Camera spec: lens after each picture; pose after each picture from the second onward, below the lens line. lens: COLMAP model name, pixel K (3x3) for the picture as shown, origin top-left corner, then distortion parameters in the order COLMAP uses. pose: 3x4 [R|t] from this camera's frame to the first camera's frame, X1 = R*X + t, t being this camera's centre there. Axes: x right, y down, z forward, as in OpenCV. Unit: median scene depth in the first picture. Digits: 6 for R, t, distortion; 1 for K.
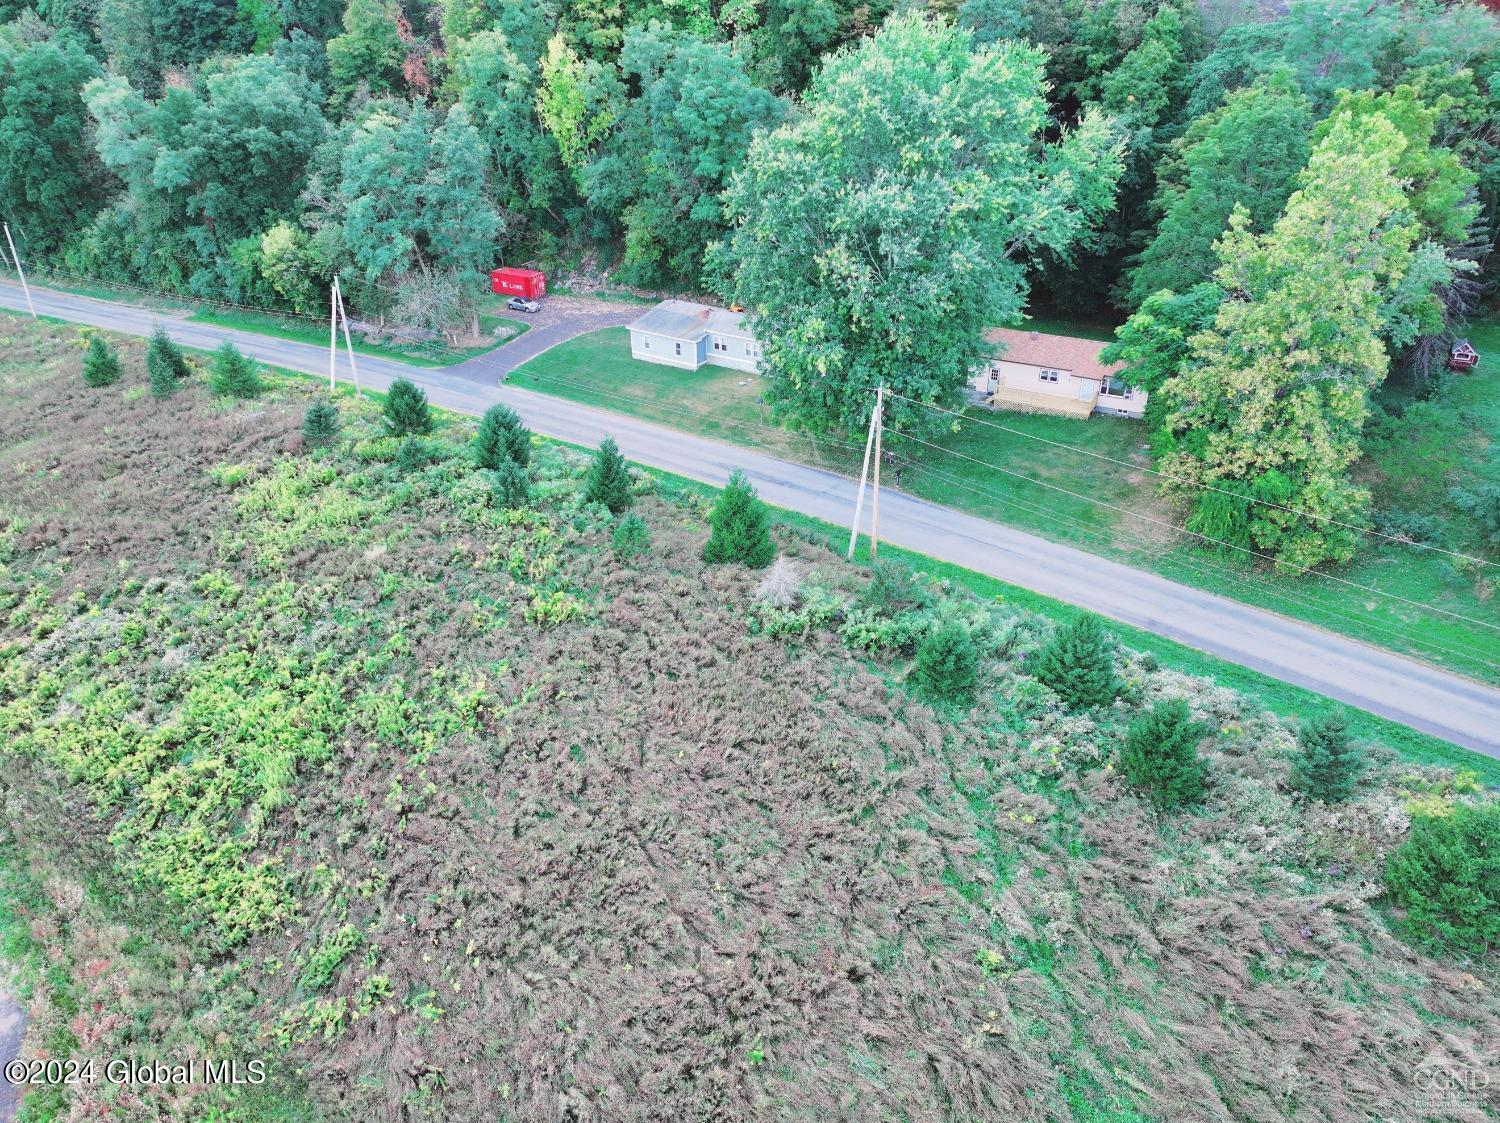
lens RADIAL K [[1038.8, 0, 745.5], [0, 1038.8, 551.3], [0, 0, 1]] dist [-0.000457, 0.012830]
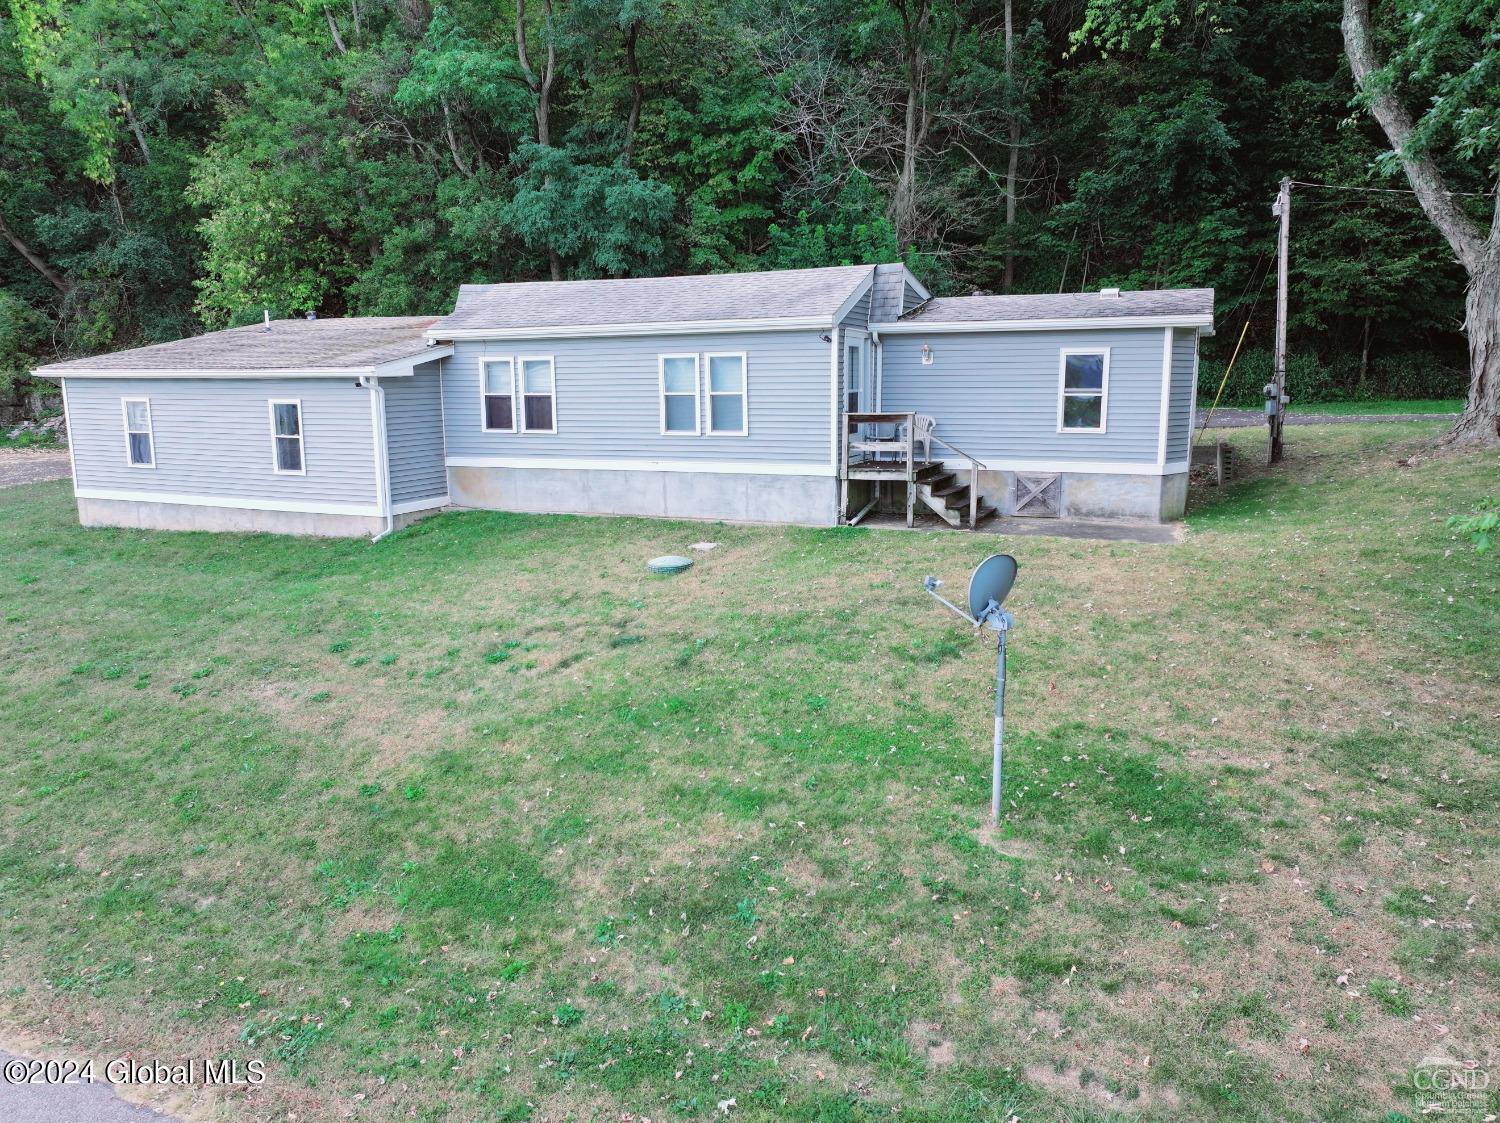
lens RADIAL K [[1038.8, 0, 755.9], [0, 1038.8, 558.6], [0, 0, 1]] dist [-0.000457, 0.012830]
pose [[0.969354, -0.024611, 0.244434, -0.039512], [0.102794, 0.944317, -0.312569, -0.143527], [-0.223130, 0.328116, 0.917907, 1.113131]]
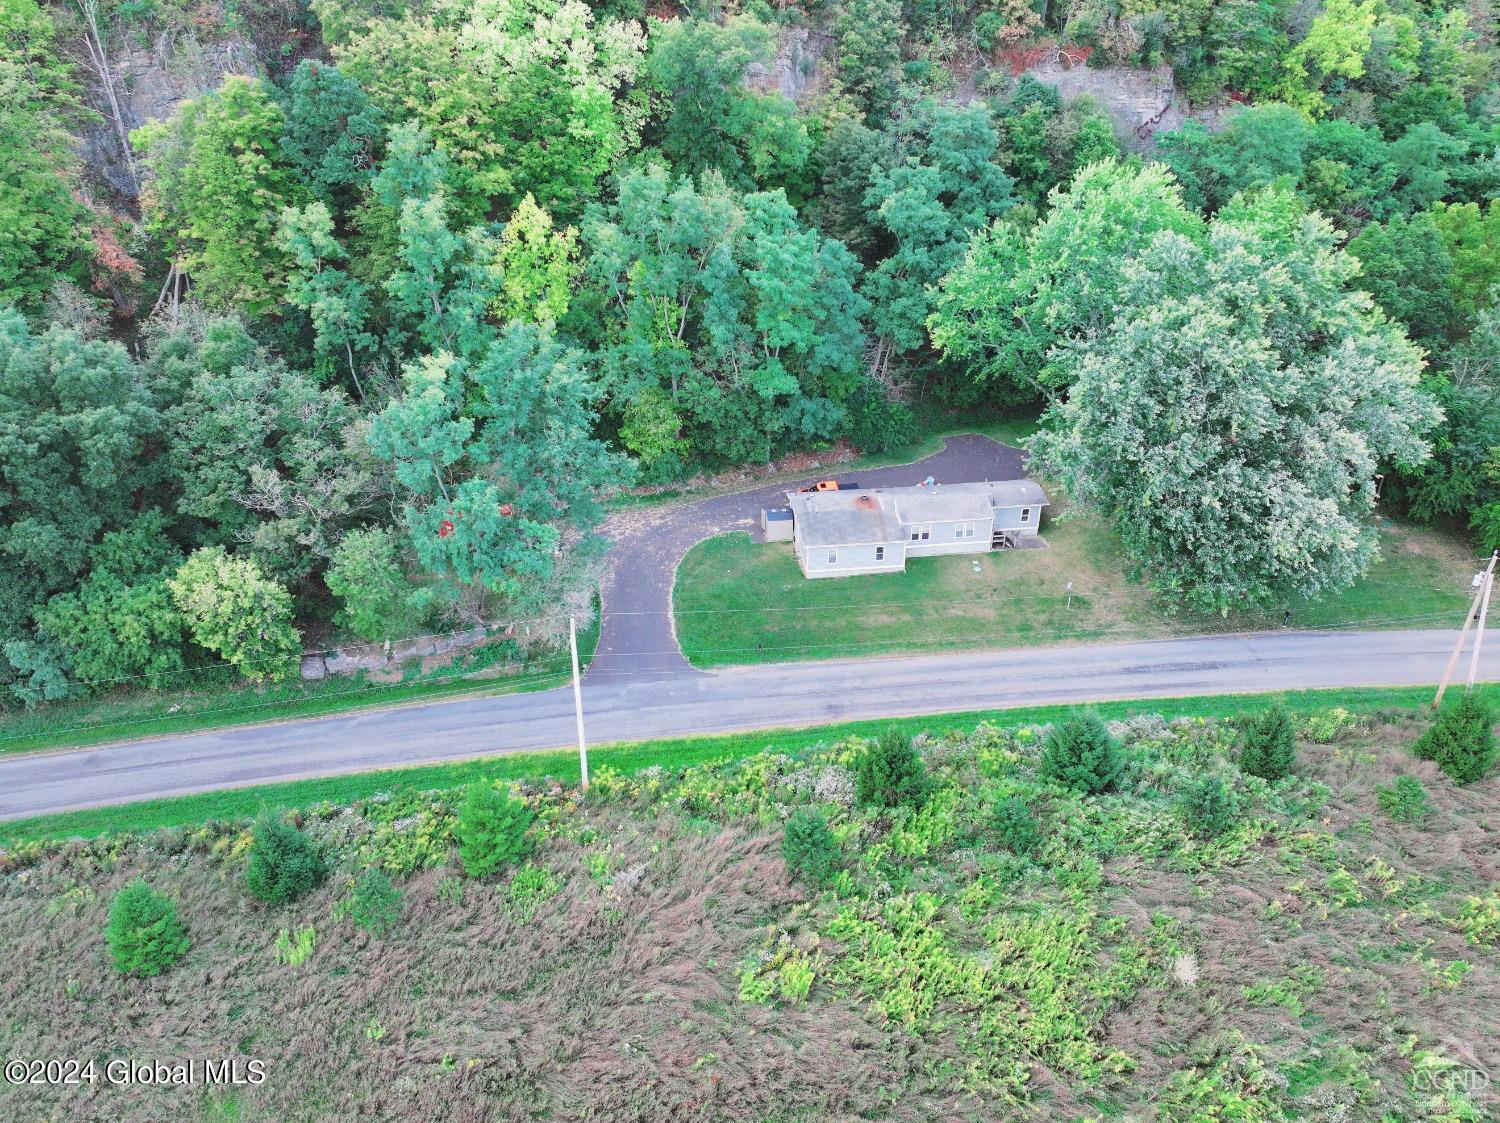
lens RADIAL K [[1038.8, 0, 752.7], [0, 1038.8, 567.1], [0, 0, 1]] dist [-0.000457, 0.012830]
pose [[0.716872, -0.336775, 0.610473, -0.919958], [0.320900, 0.936720, 0.139924, -0.464199], [-0.618965, 0.095593, 0.779579, 0.539957]]
